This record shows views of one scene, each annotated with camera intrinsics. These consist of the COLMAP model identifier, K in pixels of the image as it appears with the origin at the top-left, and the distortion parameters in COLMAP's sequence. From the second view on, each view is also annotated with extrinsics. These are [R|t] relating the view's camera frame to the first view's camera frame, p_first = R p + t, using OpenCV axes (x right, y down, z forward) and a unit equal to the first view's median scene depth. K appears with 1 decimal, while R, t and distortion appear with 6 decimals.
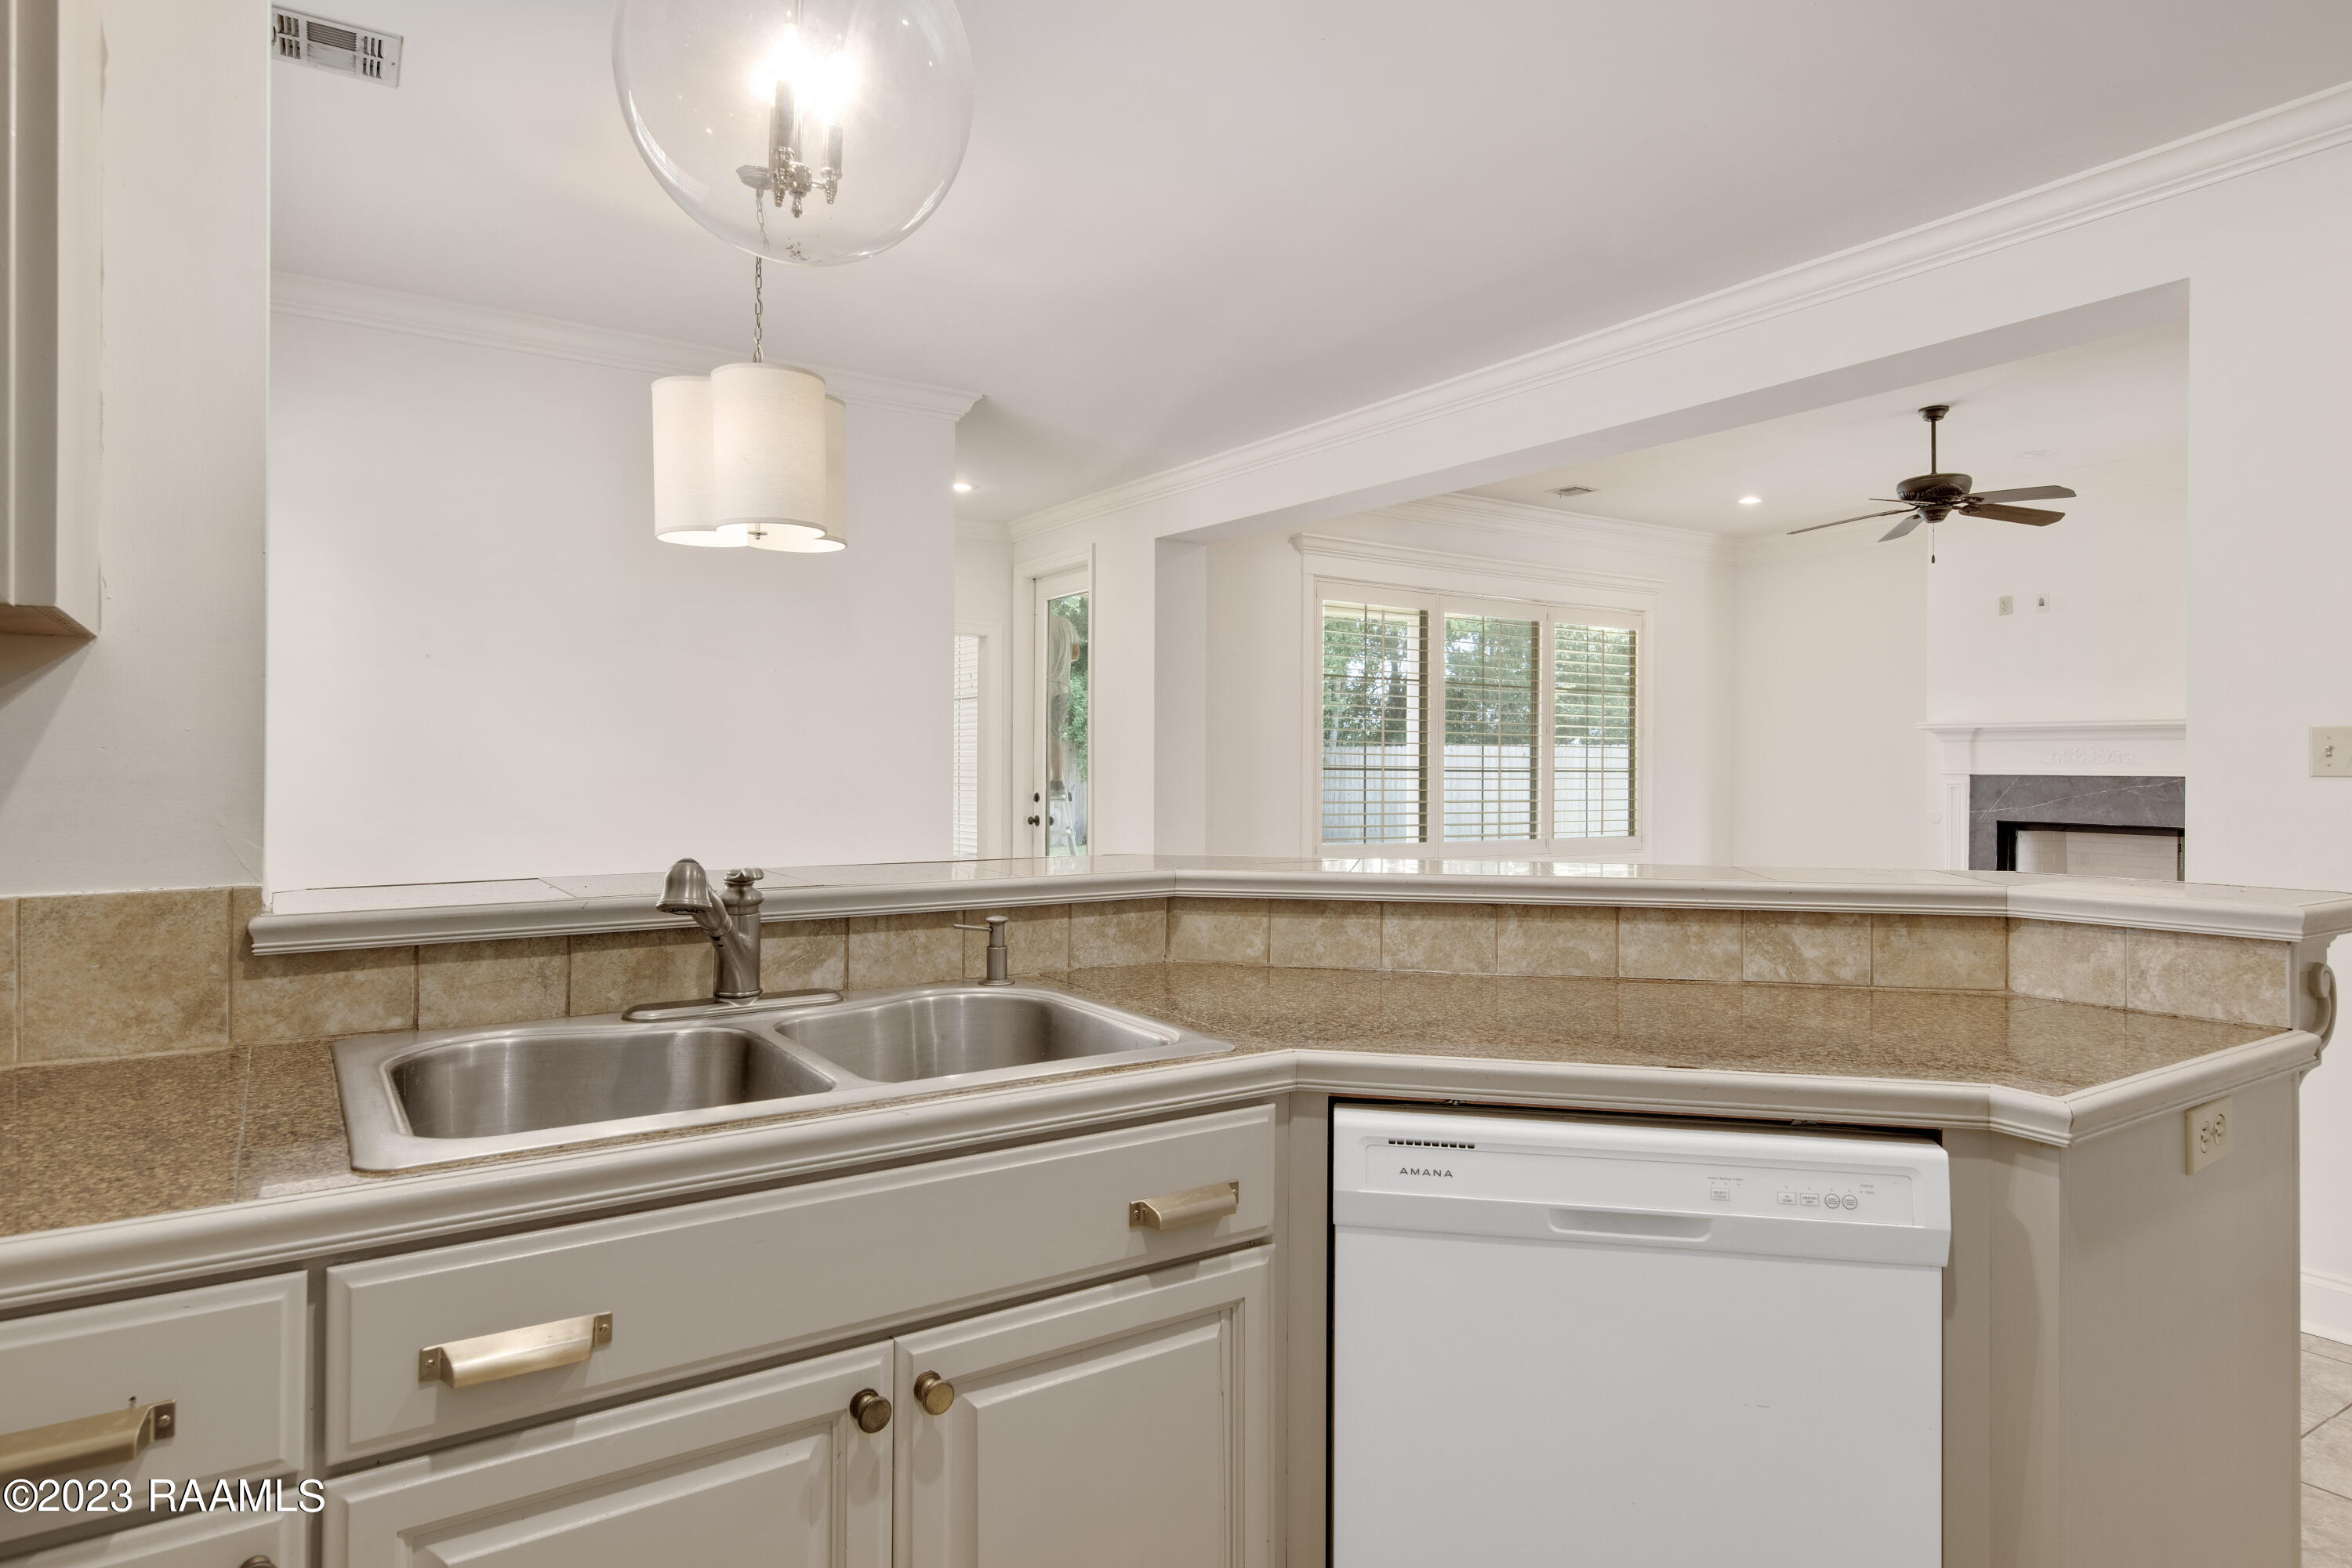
lens RADIAL K [[1335.9, 0, 1156.9], [0, 1335.9, 764.1], [0, 0, 1]] dist [0.009592, -0.000224]
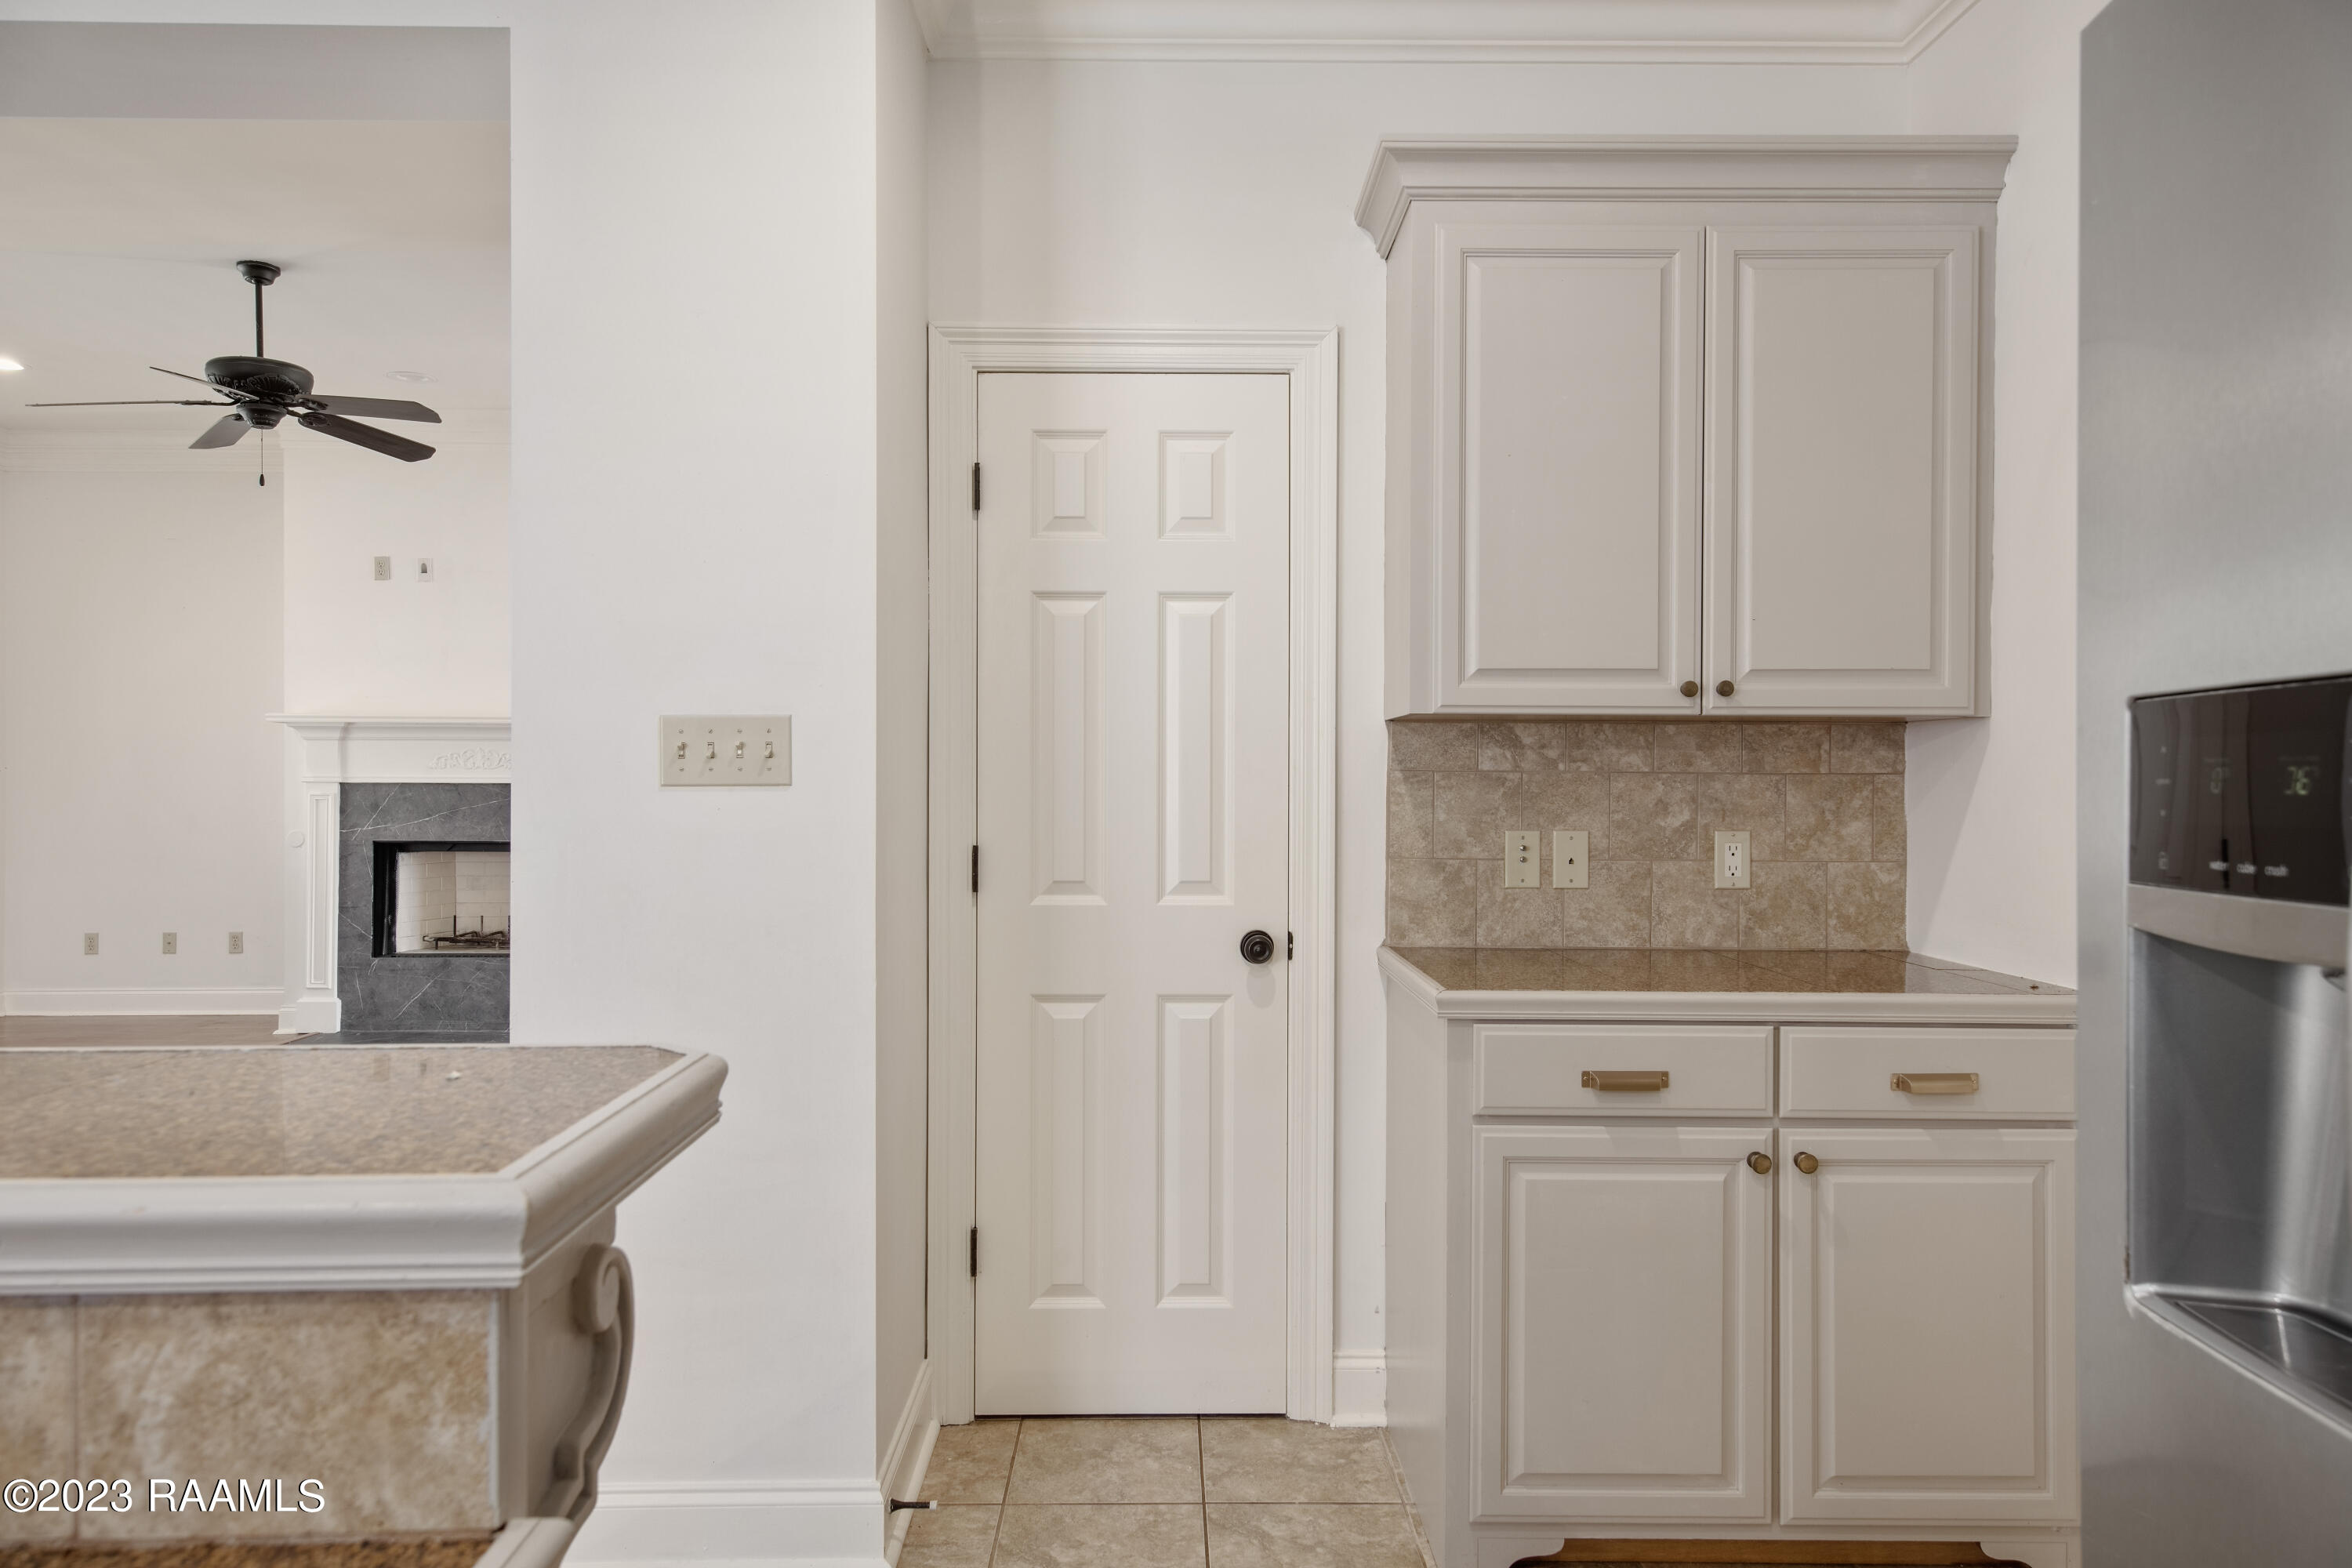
lens RADIAL K [[1522.0, 0, 1181.5], [0, 1522.0, 787.9], [0, 0, 1]] dist [0.016925, -0.001019]
pose [[0.528400, -0.008647, 0.848951, 0.124205], [-0.001377, 0.999938, 0.011042, 0.000461], [-0.848994, -0.007004, 0.528355, 0.132860]]
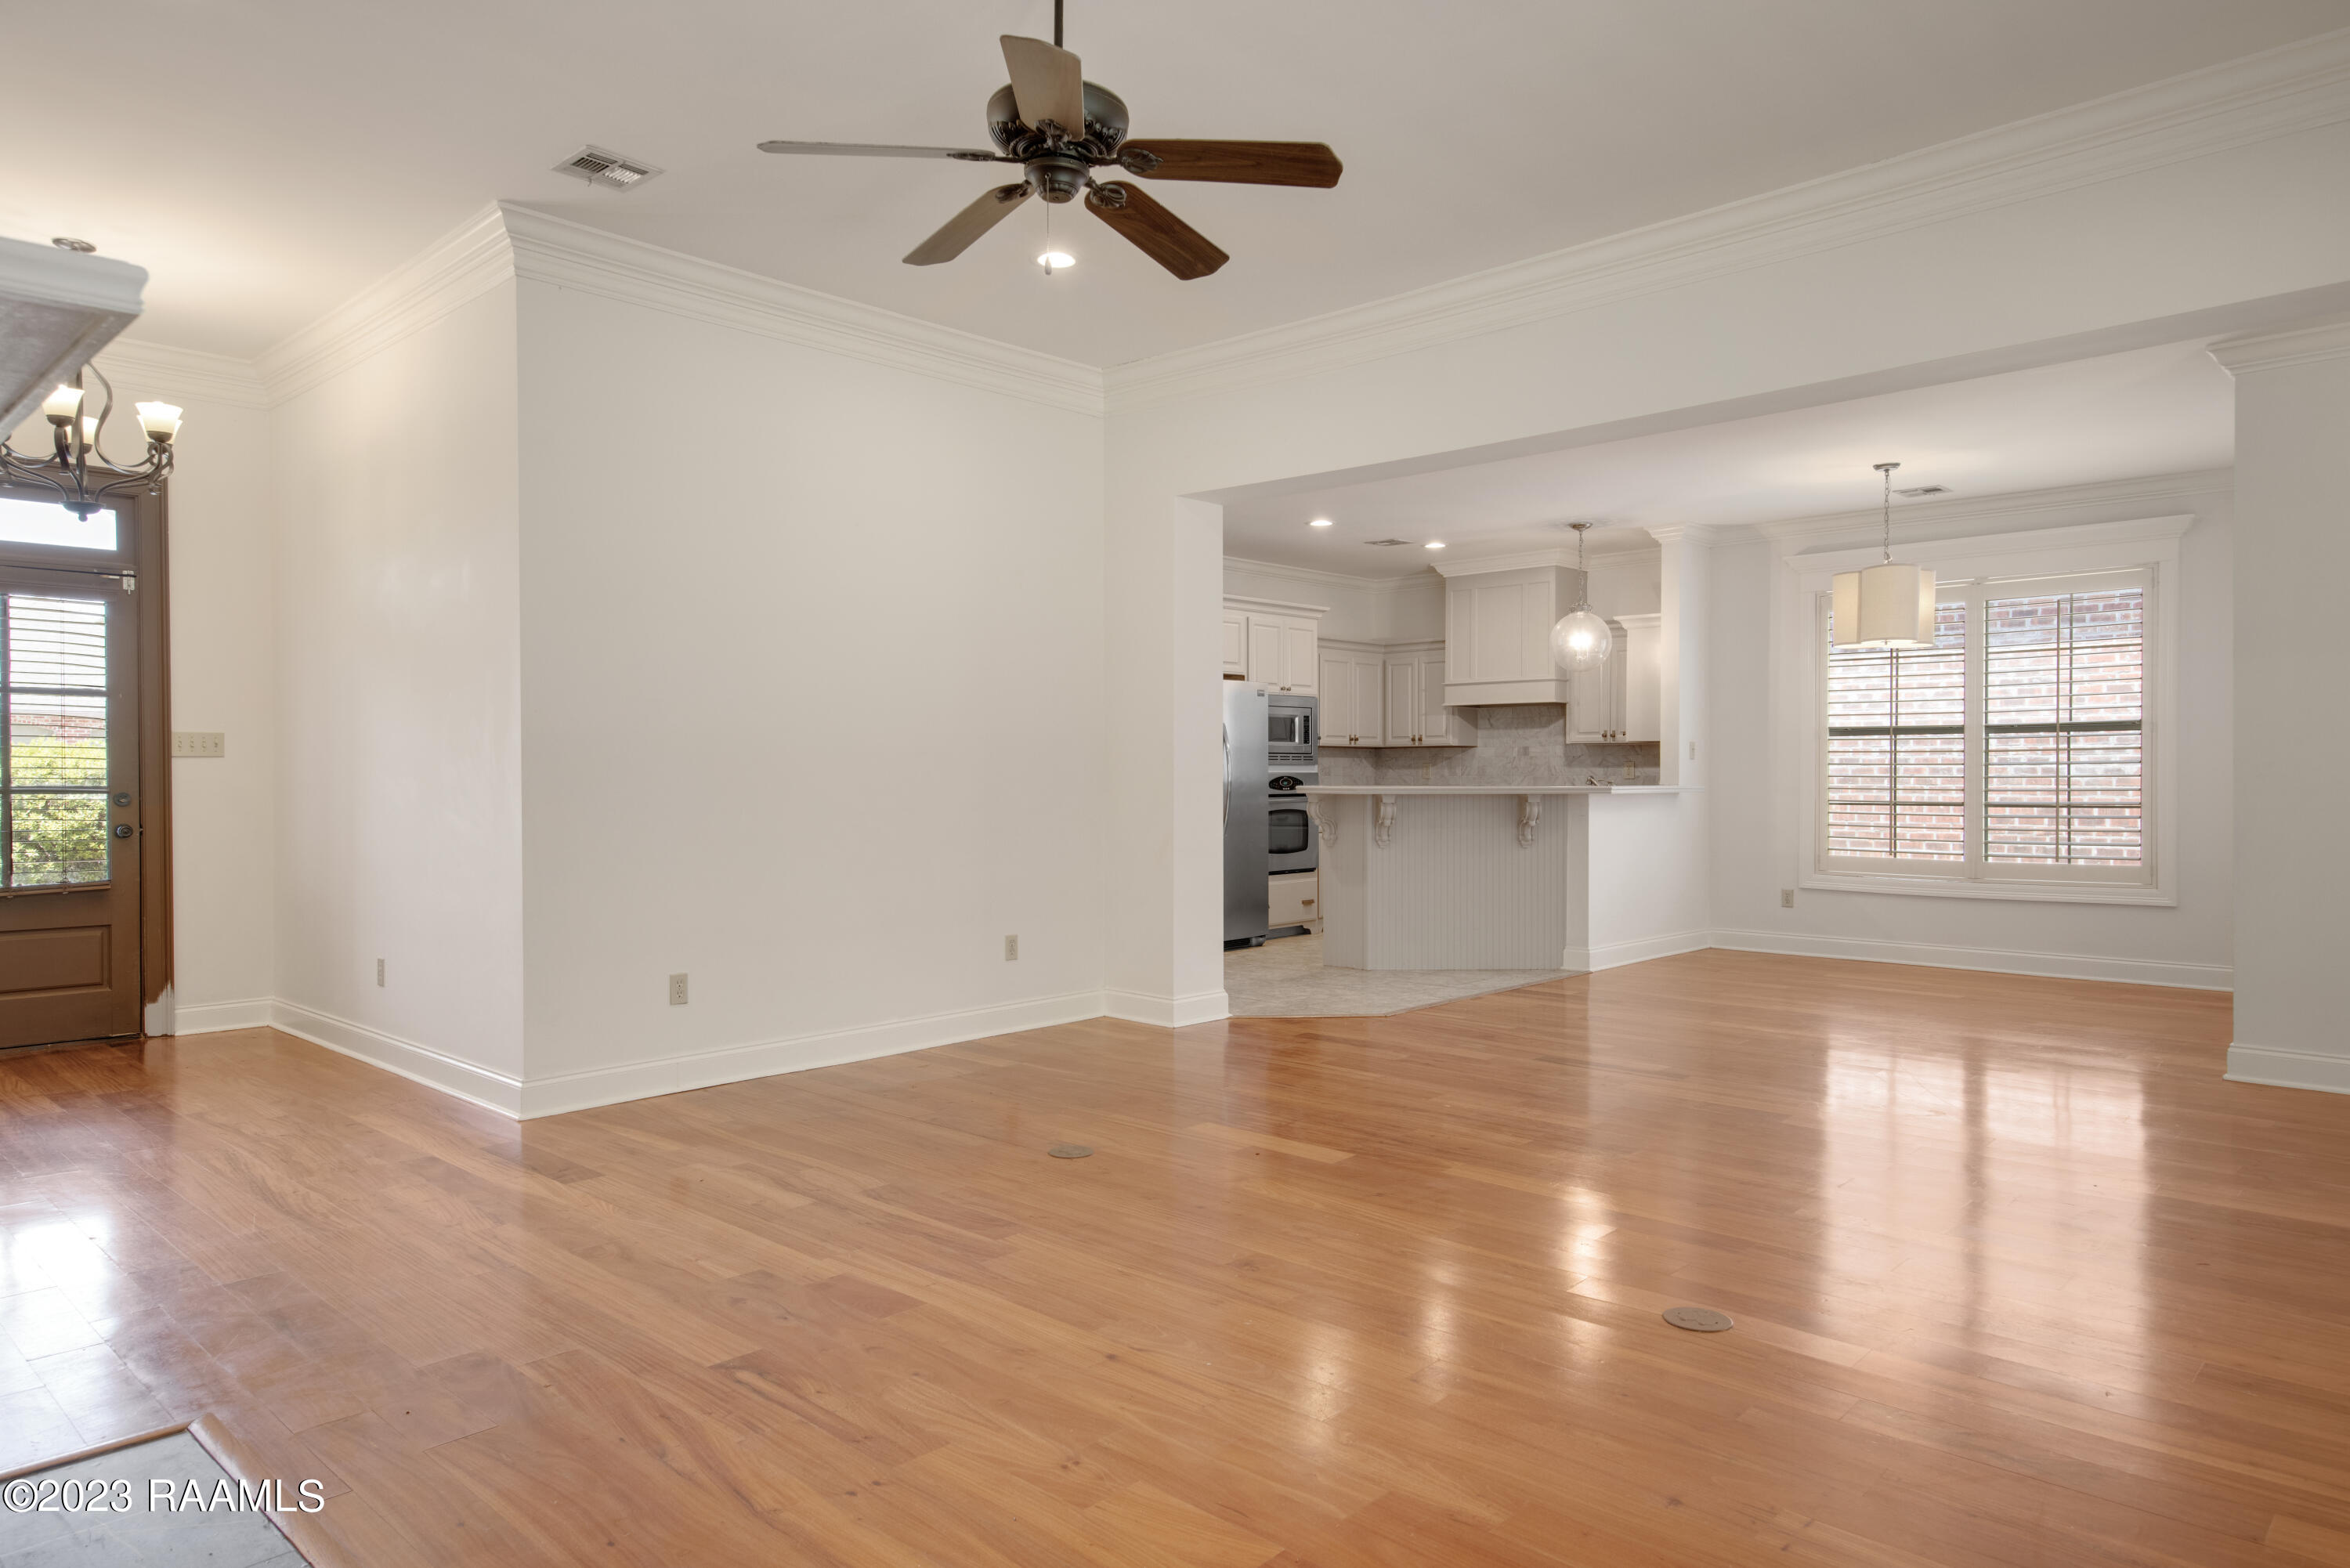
lens RADIAL K [[1456.1, 0, 1175.0], [0, 1456.1, 784.0], [0, 0, 1]] dist [0.019827, 0.000437]
pose [[-0.970192, -0.003349, -0.242316, 0.560541], [-0.004438, 0.999982, 0.003951, 0.016869], [0.242299, 0.004909, -0.970189, 1.270415]]
